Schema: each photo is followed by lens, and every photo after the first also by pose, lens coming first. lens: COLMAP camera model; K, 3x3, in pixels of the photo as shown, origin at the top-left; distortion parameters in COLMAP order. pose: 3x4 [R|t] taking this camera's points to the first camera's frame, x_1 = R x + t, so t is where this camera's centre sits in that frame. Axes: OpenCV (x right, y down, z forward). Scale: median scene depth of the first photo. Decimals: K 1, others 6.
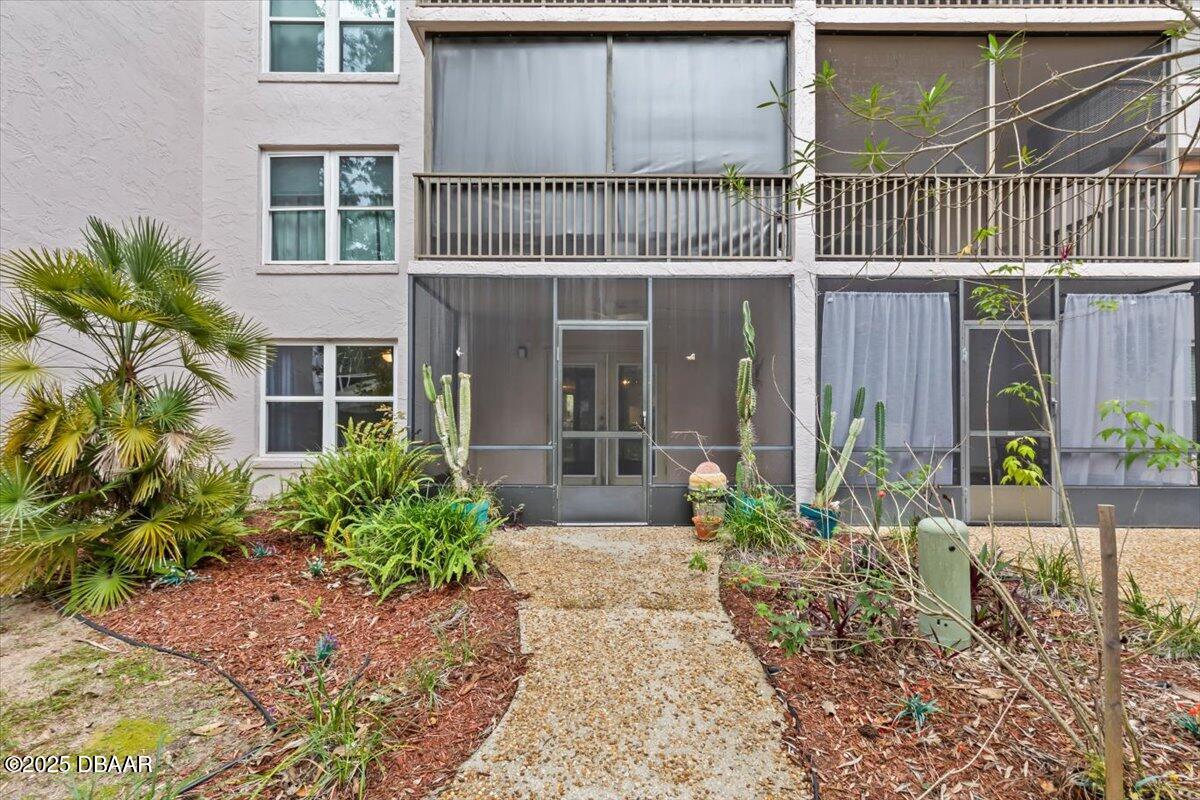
lens RADIAL K [[545.9, 0, 600.0], [0, 545.9, 437.6], [0, 0, 1]] dist [0.003375, 0.000341]
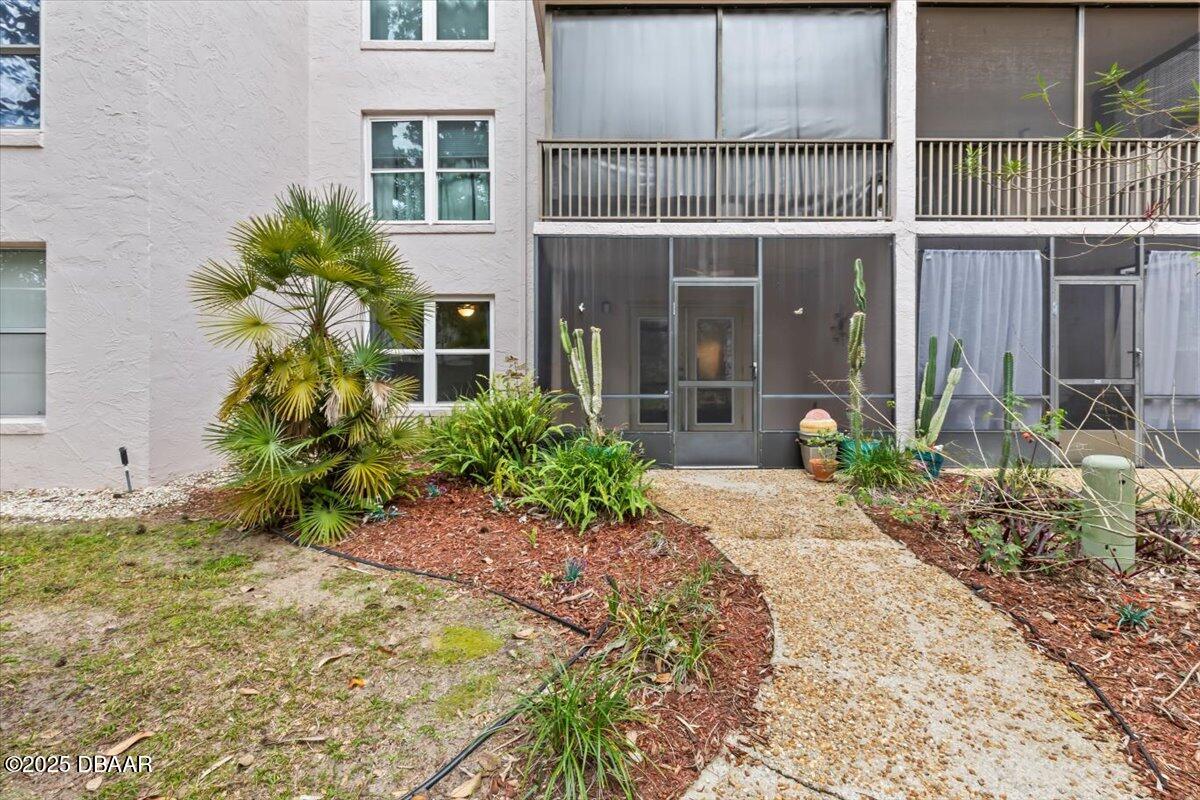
lens RADIAL K [[535.5, 0, 598.6], [0, 535.5, 397.4], [0, 0, 1]] dist [0.004538, -0.000606]
pose [[0.999995, -0.002807, 0.001363, -0.225649], [0.002789, 0.999905, 0.013517, 0.005894], [-0.001401, -0.013513, 0.999908, -0.052748]]
